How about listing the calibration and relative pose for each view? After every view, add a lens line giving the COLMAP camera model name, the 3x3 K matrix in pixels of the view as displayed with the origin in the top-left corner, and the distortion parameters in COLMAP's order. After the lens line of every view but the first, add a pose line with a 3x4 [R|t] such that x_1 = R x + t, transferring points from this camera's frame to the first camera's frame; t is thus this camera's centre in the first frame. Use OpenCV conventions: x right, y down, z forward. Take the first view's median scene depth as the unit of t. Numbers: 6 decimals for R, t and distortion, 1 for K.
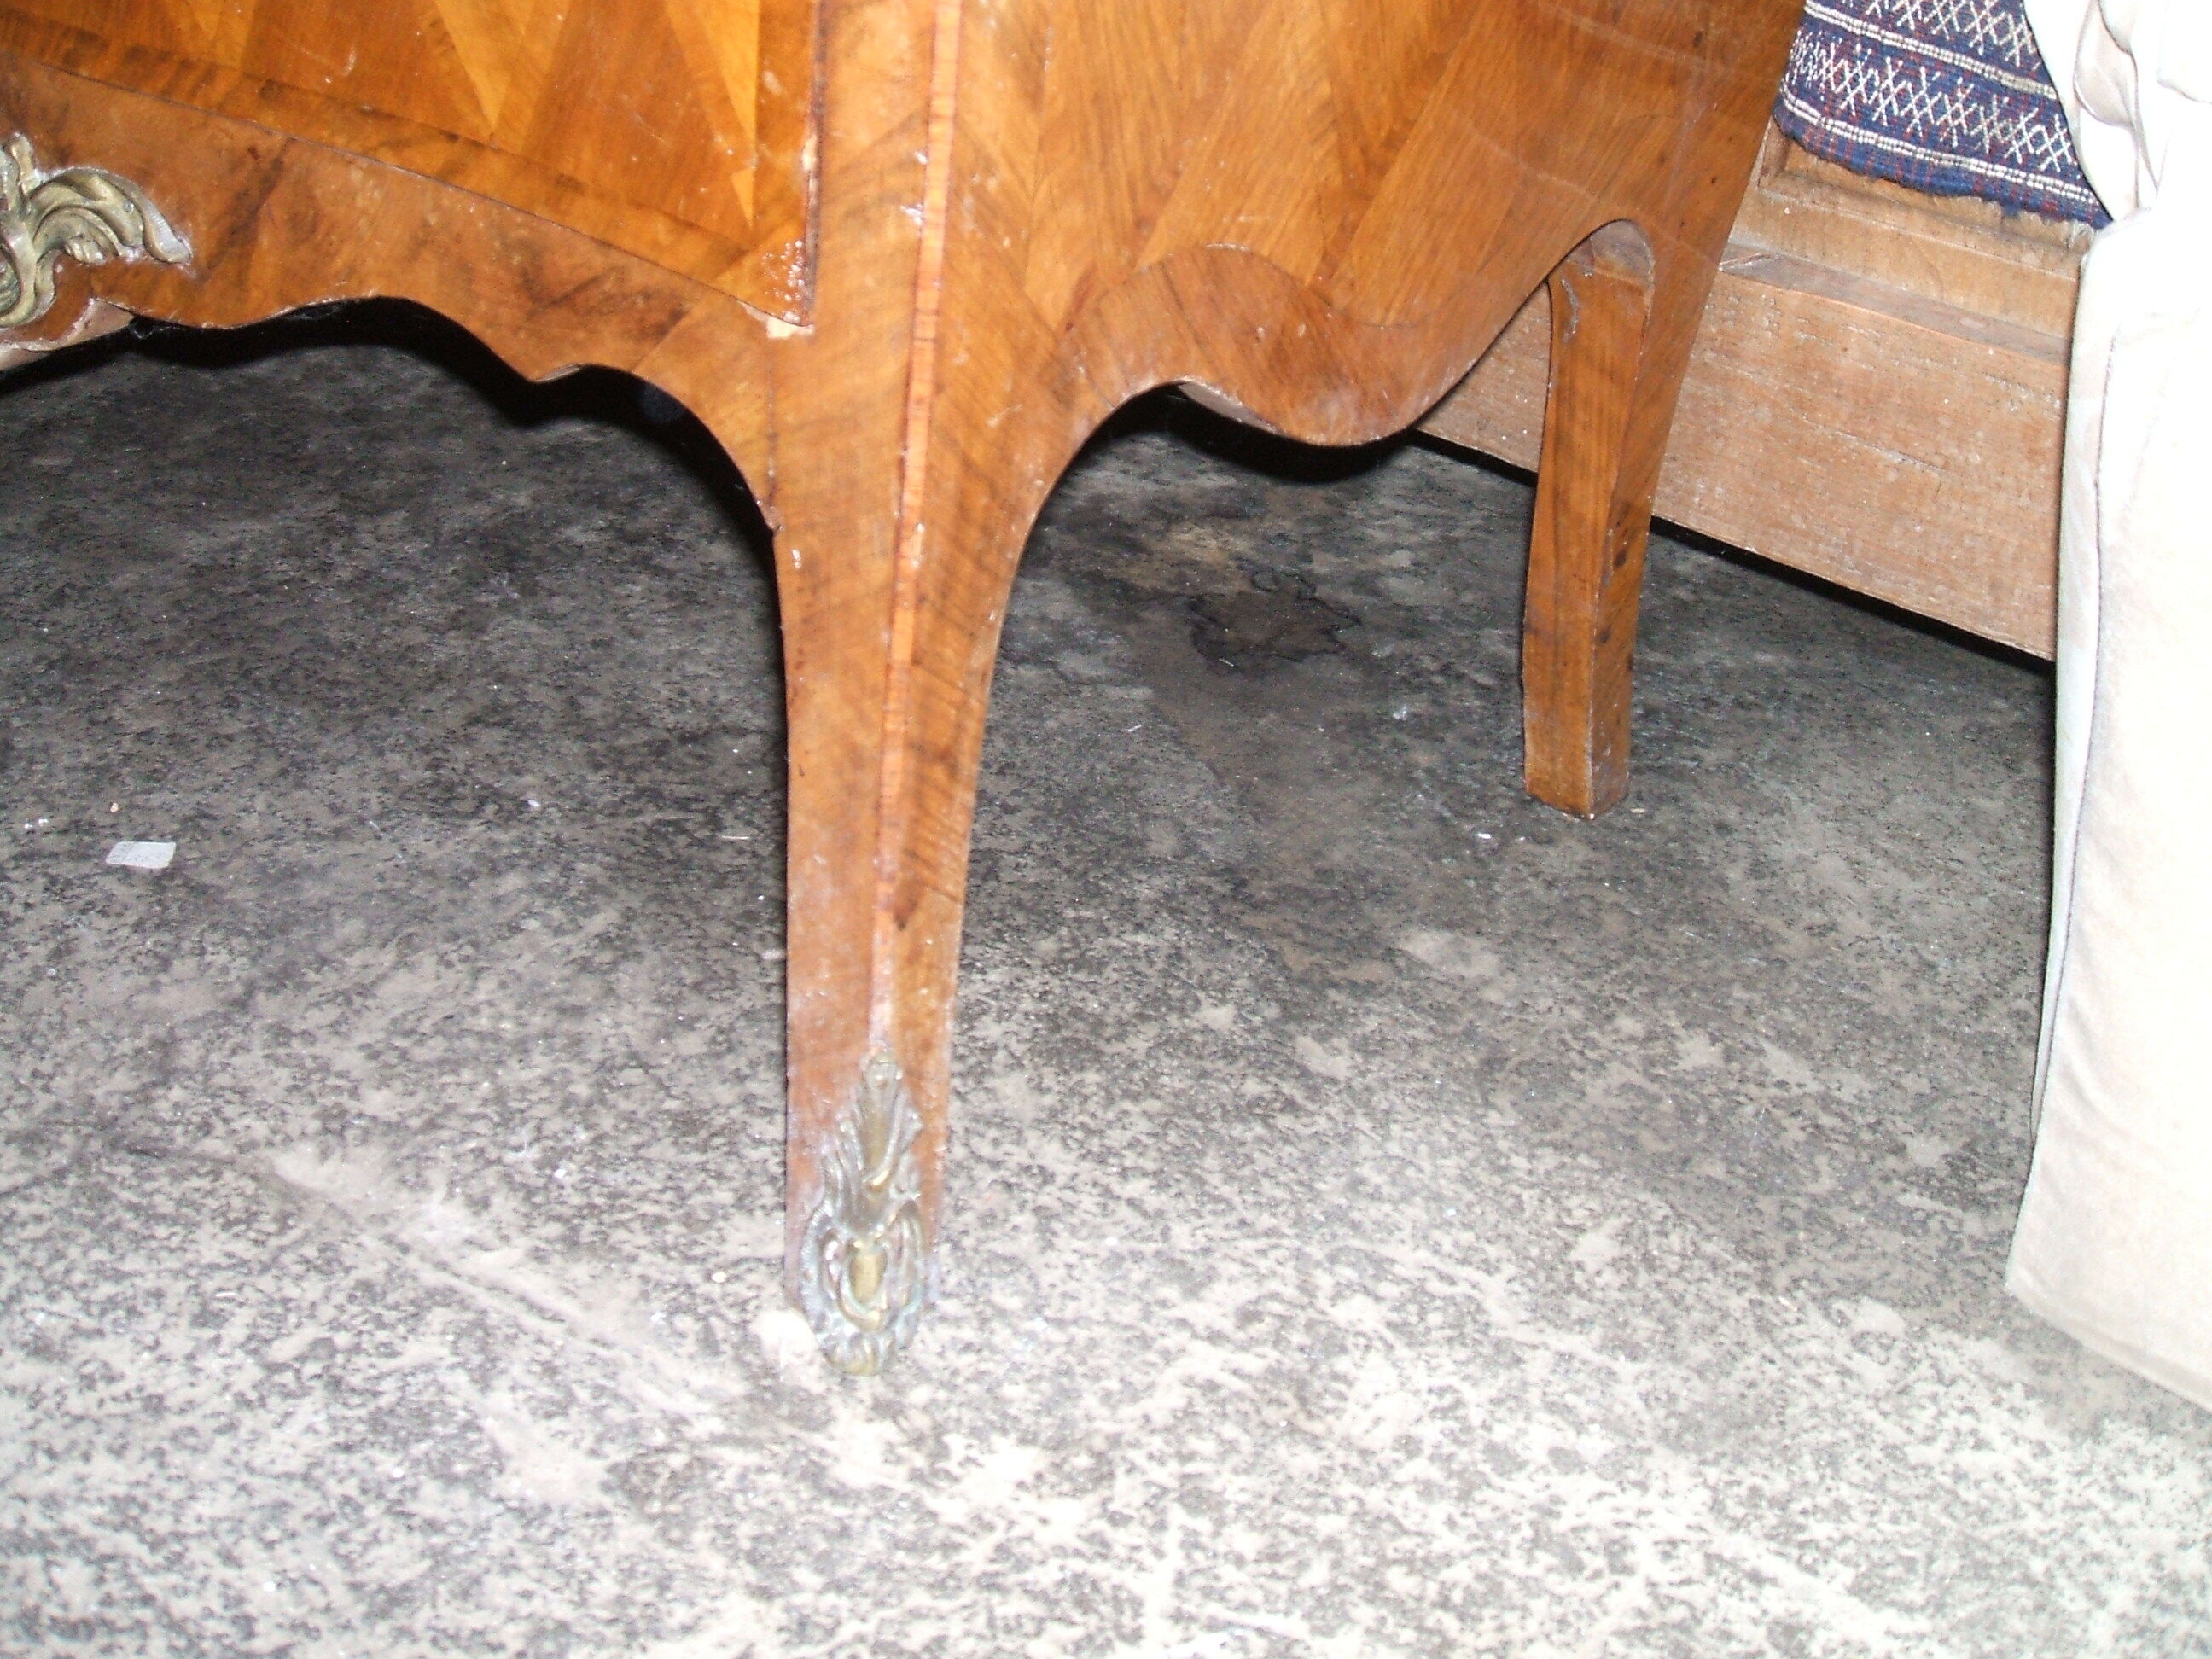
lens RADIAL K [[2455.3, 0, 1105.6], [0, 2455.3, 823.8], [0, 0, 1]] dist [-0.143337, 0.159950]
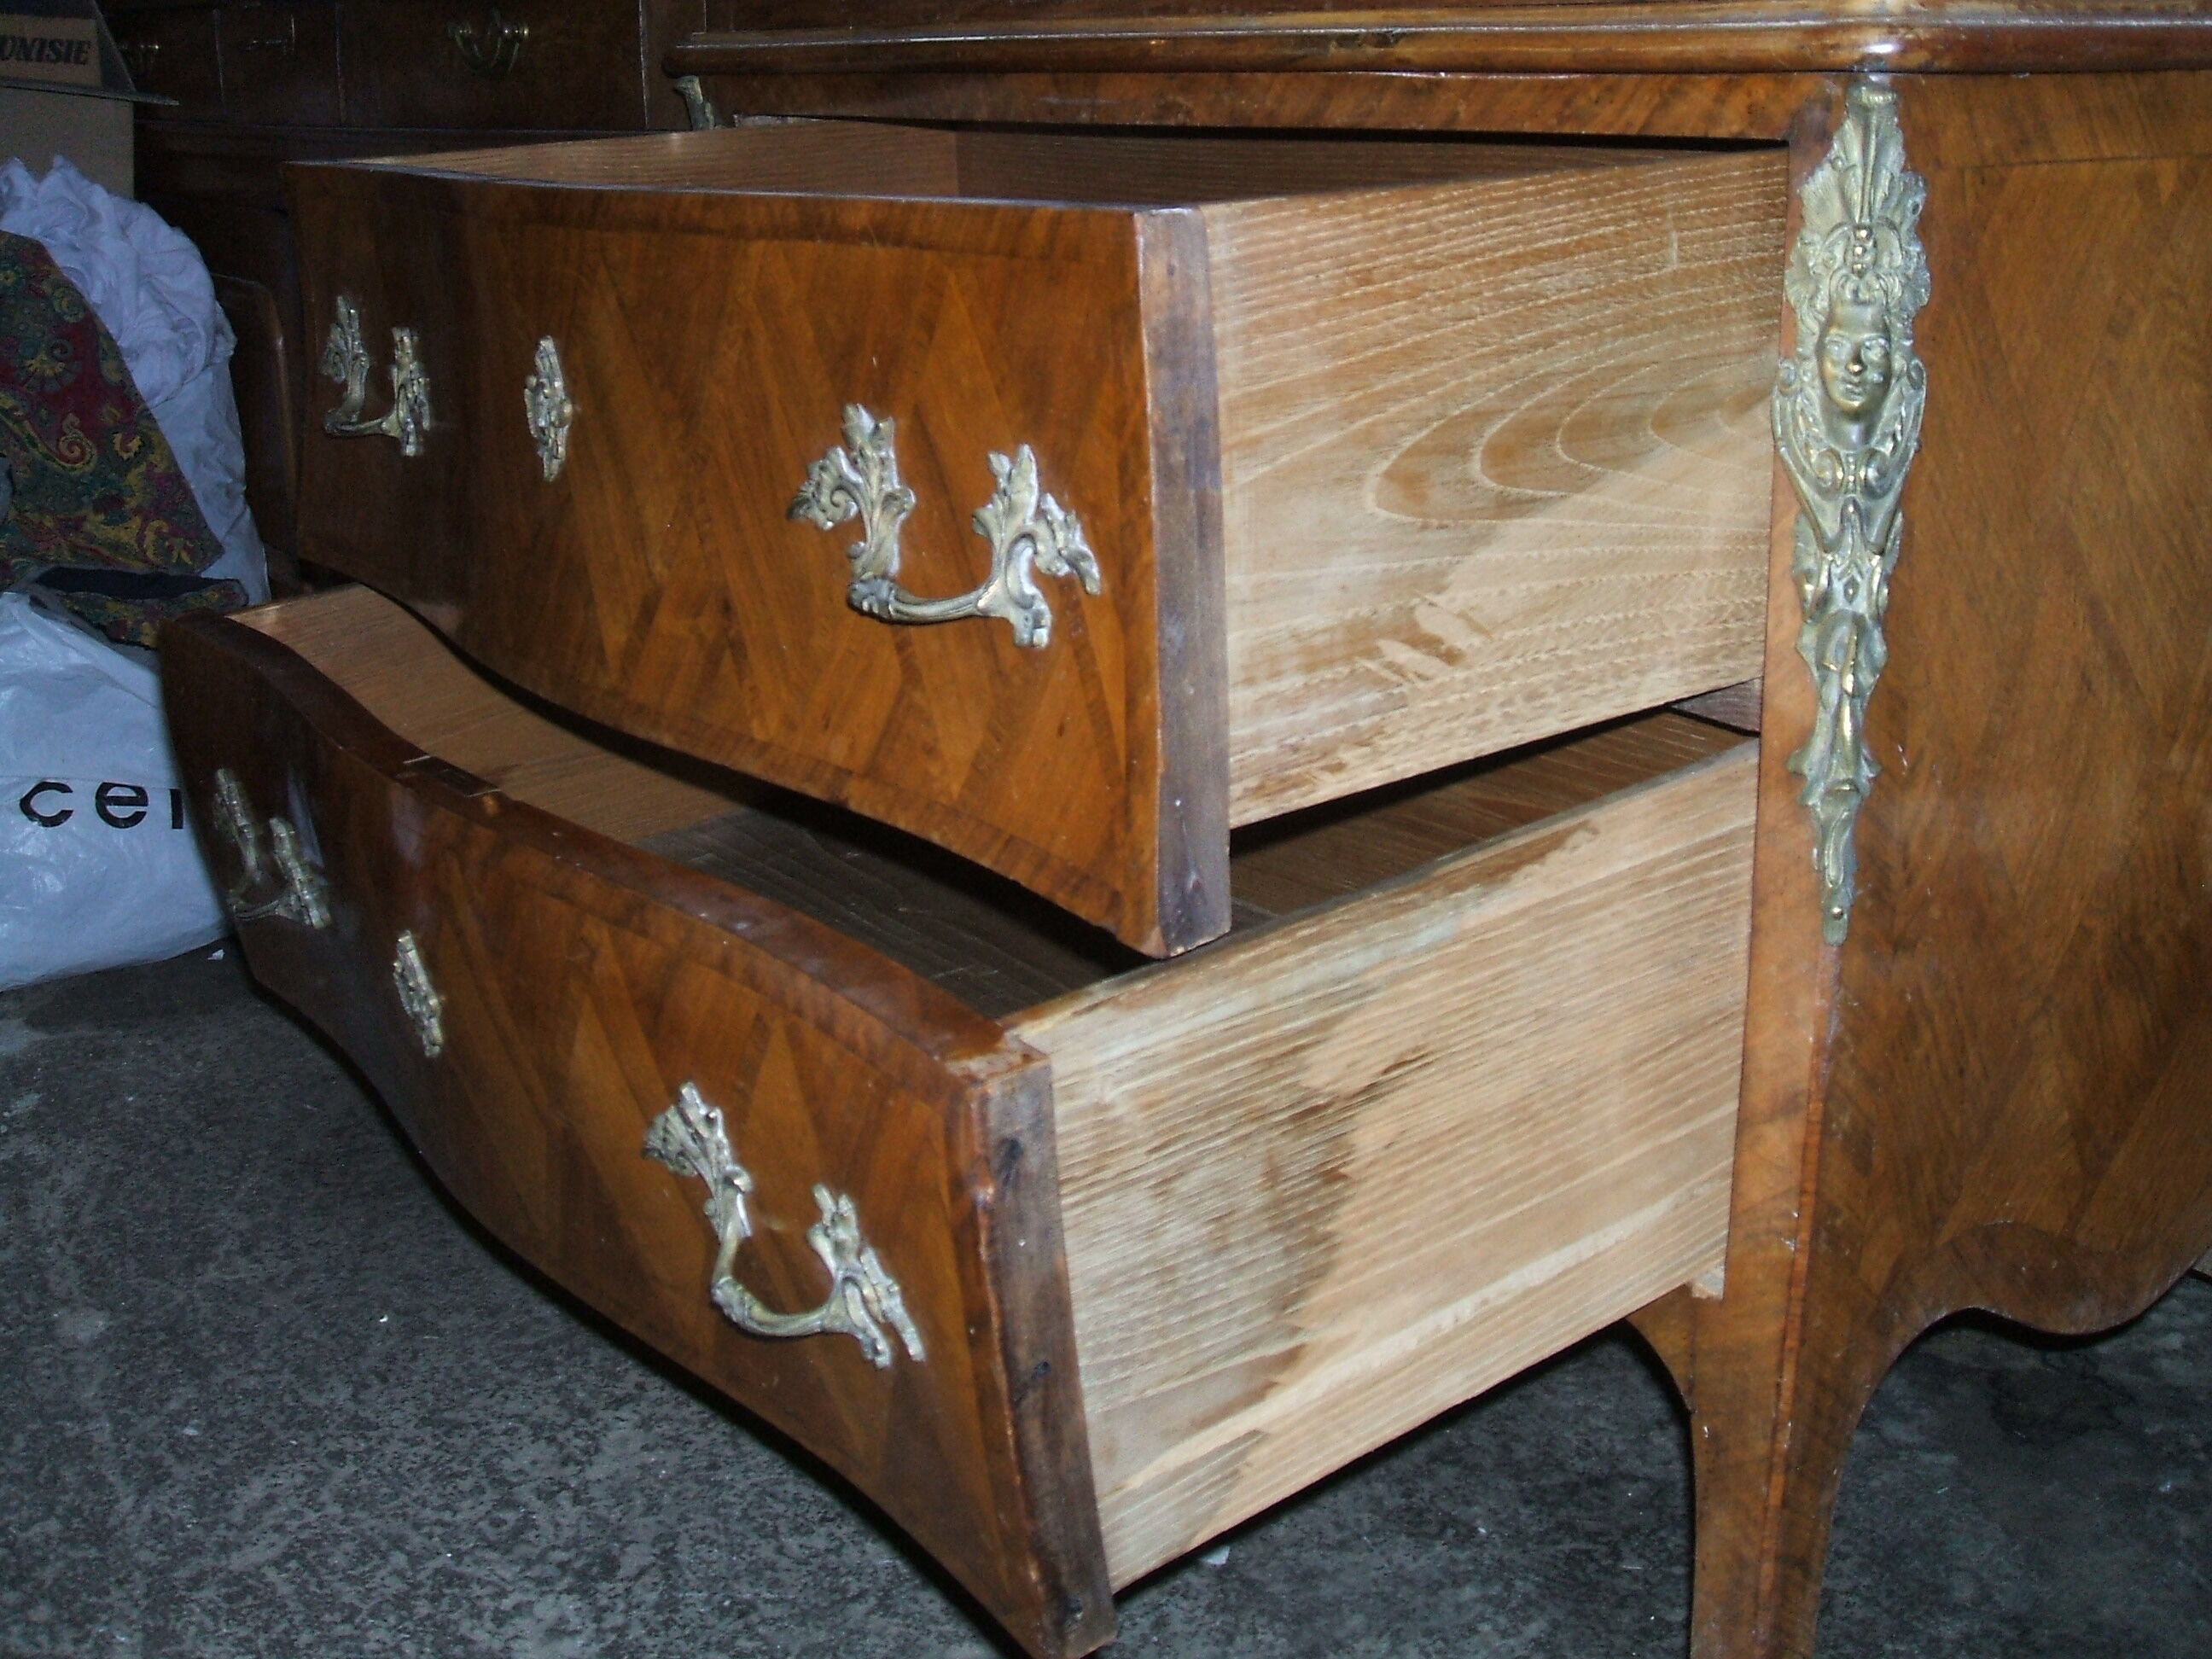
lens RADIAL K [[2455.3, 0, 1105.6], [0, 2455.3, 823.8], [0, 0, 1]] dist [-0.143337, 0.159950]
pose [[0.946272, -0.013528, -0.323089, 0.009372], [-0.062692, 0.972493, -0.224335, -0.079192], [0.317237, 0.232537, 0.919395, -0.422444]]
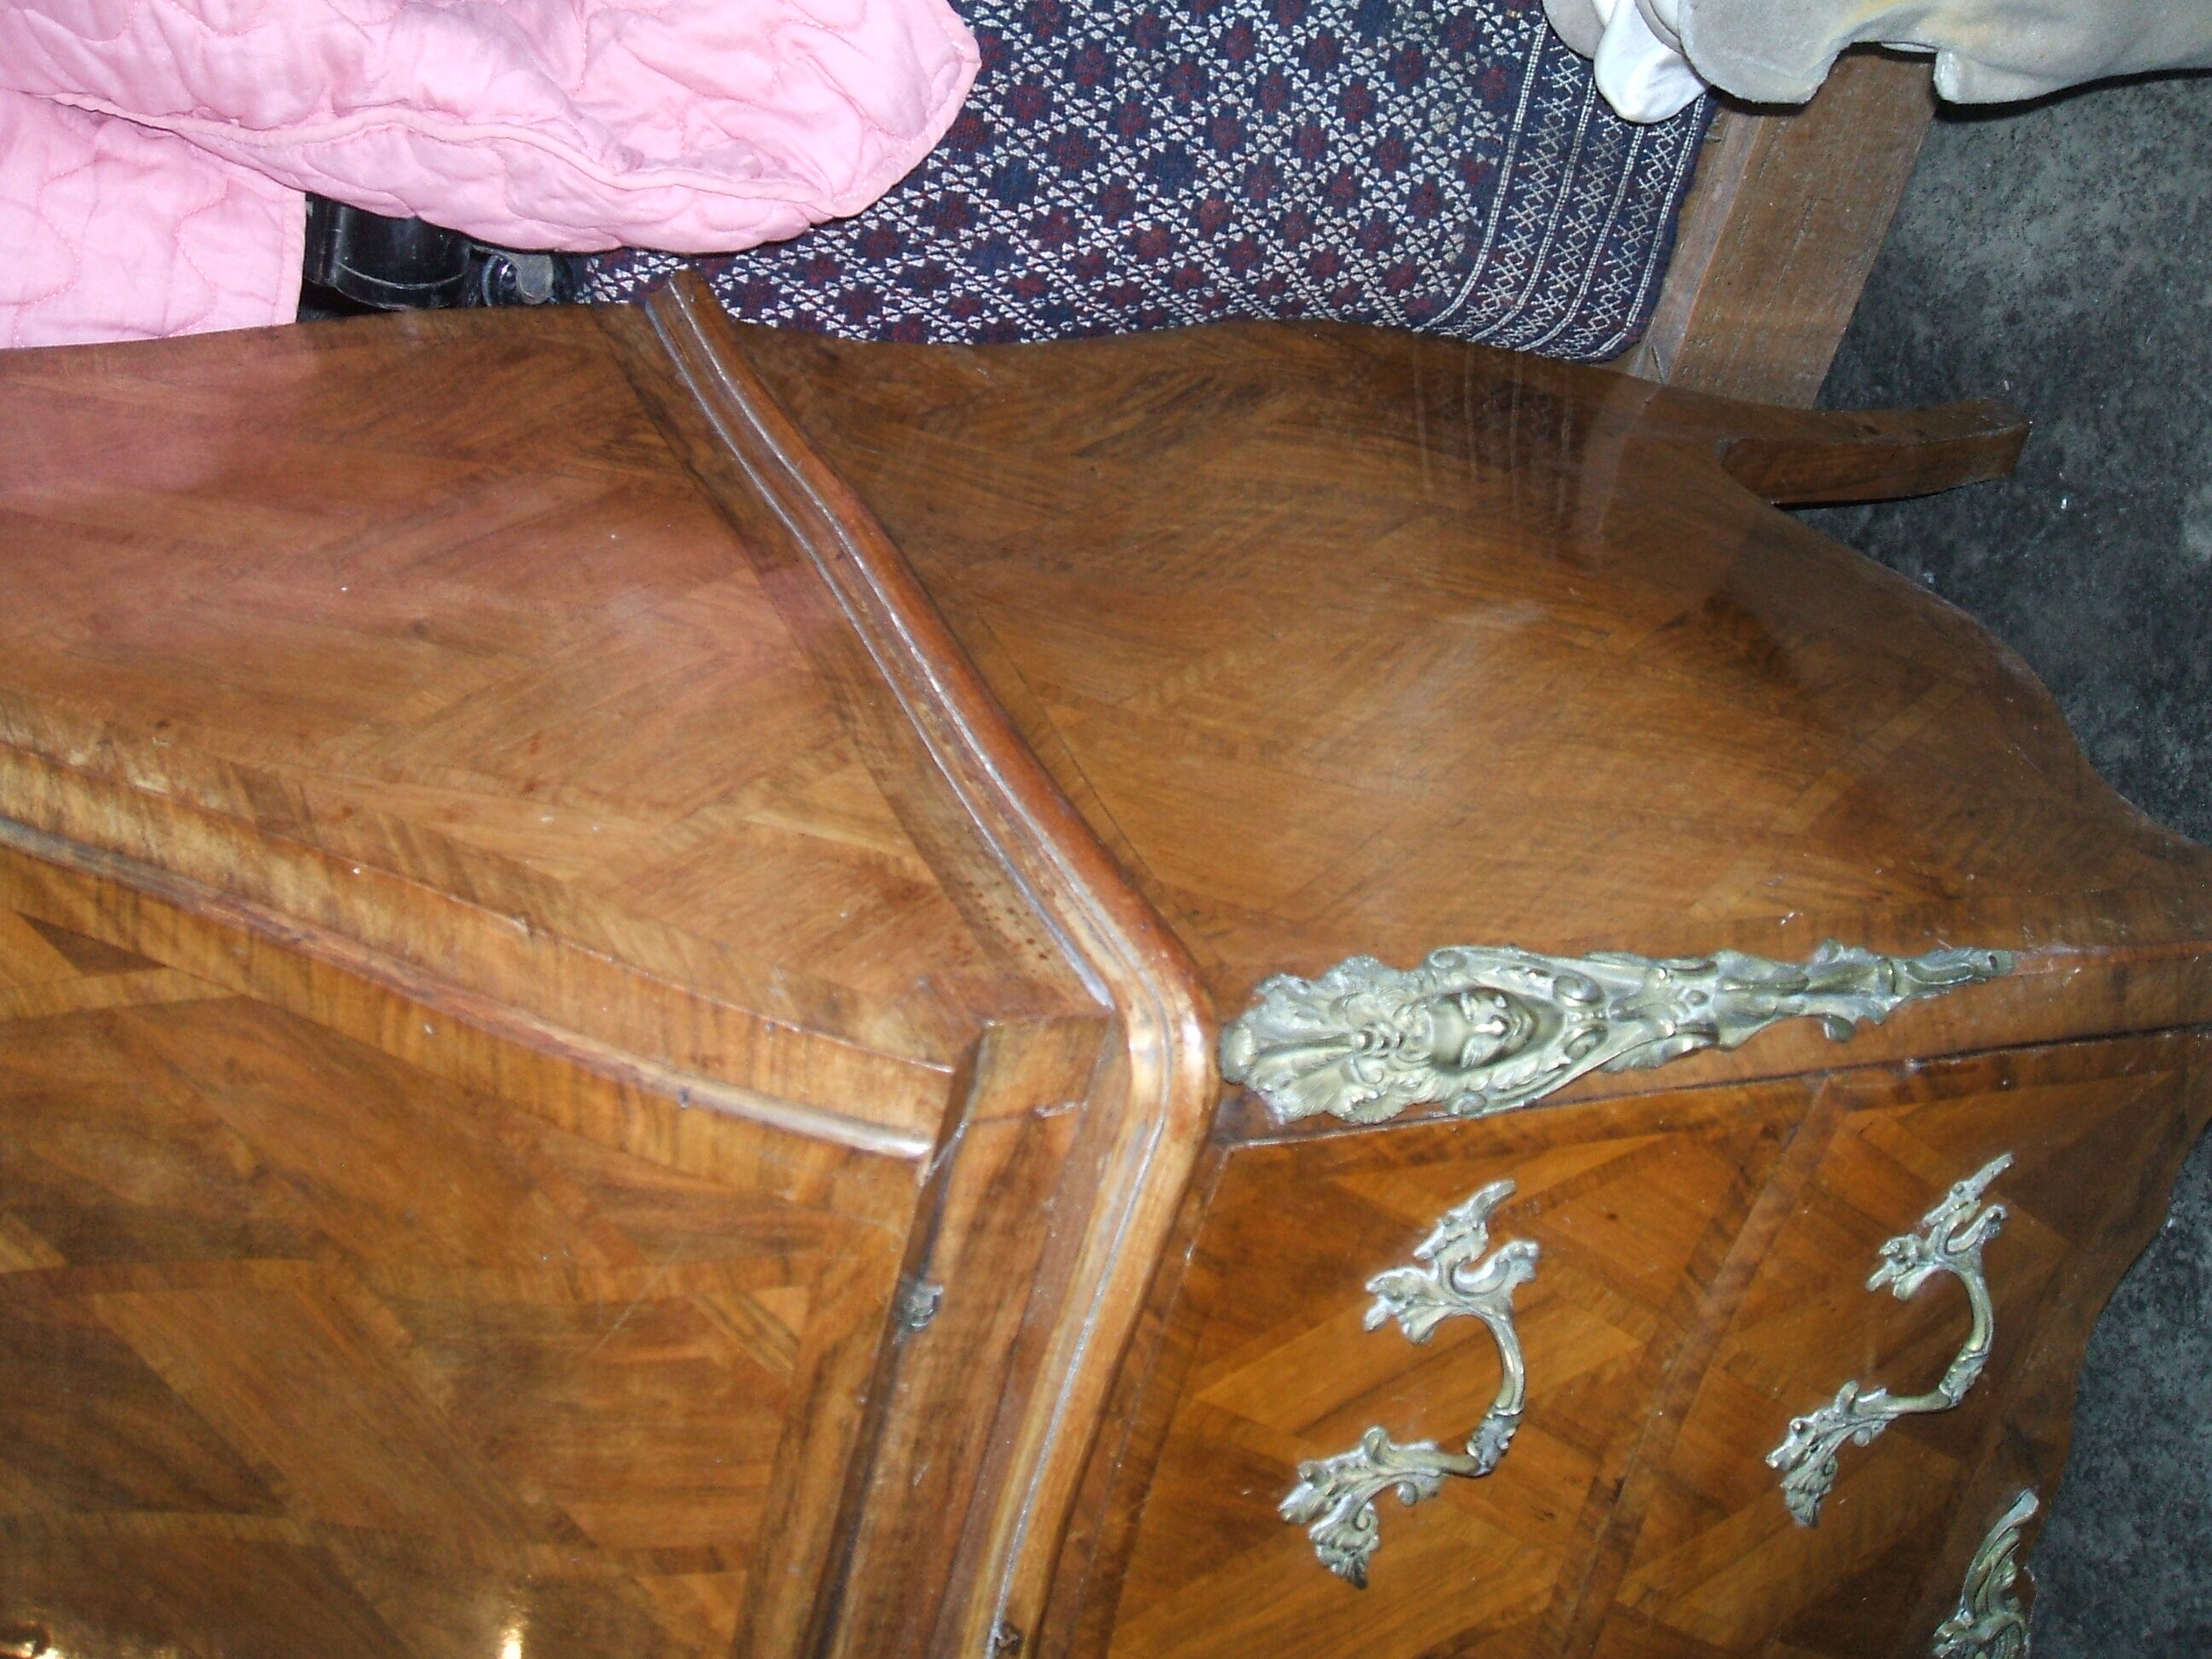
lens RADIAL K [[2455.3, 0, 1105.6], [0, 2455.3, 823.8], [0, 0, 1]] dist [-0.143337, 0.159950]
pose [[-0.142111, -0.989839, -0.004854, 0.070998], [0.989654, -0.141983, -0.020656, -0.547371], [0.019757, -0.007739, 0.999775, -0.320956]]
